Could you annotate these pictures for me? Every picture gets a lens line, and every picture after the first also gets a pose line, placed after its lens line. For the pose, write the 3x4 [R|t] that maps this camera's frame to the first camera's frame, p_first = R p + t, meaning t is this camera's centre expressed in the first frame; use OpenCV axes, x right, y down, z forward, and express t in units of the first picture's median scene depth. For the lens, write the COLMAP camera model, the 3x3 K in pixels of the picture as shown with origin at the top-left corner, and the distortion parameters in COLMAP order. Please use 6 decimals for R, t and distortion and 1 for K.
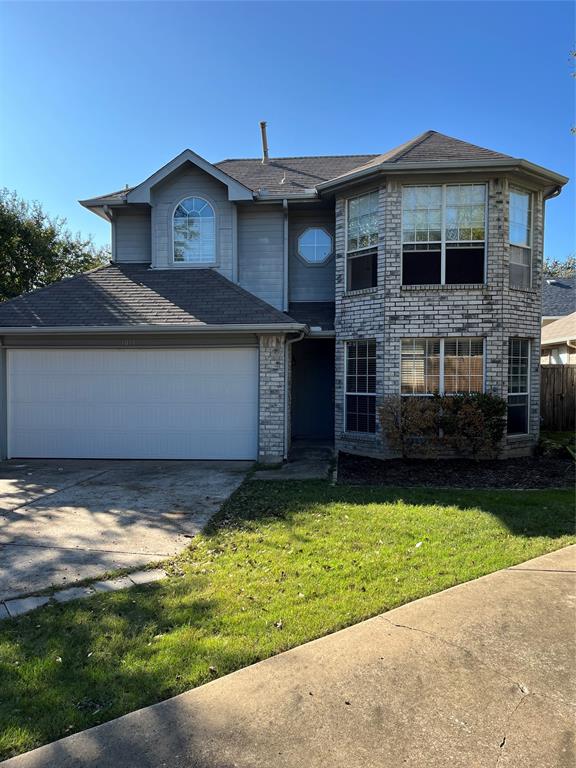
lens RADIAL K [[584.9, 0, 288.0], [0, 584.9, 384.0], [0, 0, 1]] dist [0.084698, -0.136929]
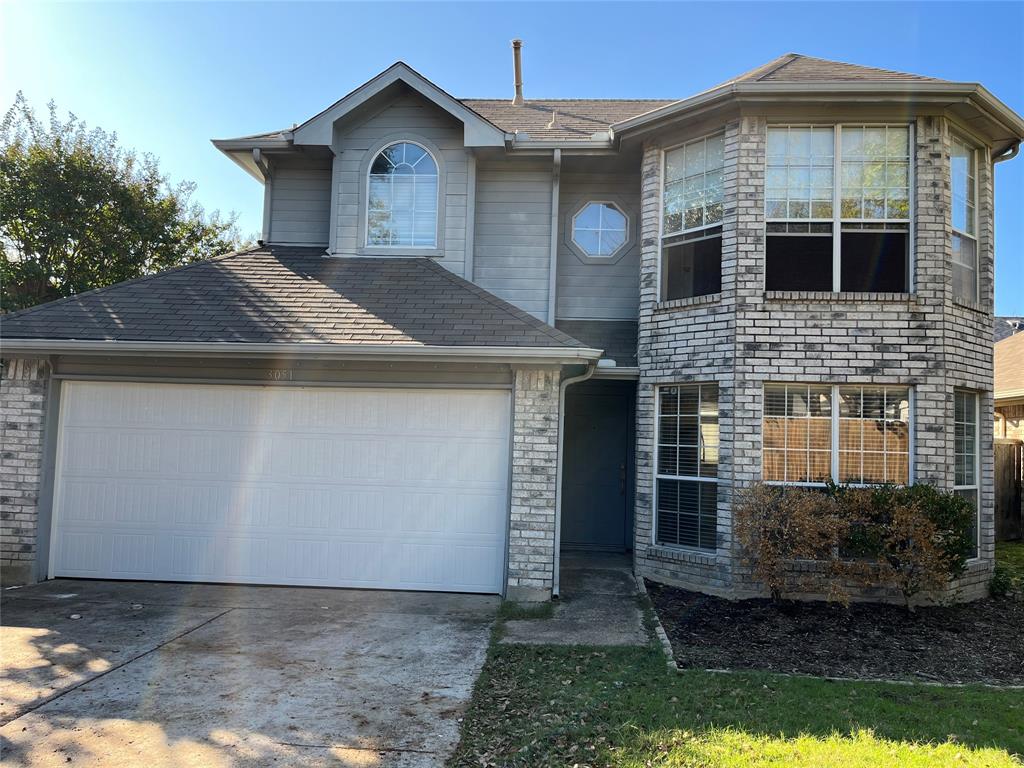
lens RADIAL K [[779.9, 0, 521.4], [0, 779.9, 379.4], [0, 0, 1]] dist [0.084698, -0.136929]
pose [[0.999104, 0.032652, 0.026928, -0.062281], [-0.029960, 0.995031, -0.094947, -0.001623], [-0.029894, 0.094055, 0.995118, 0.249041]]
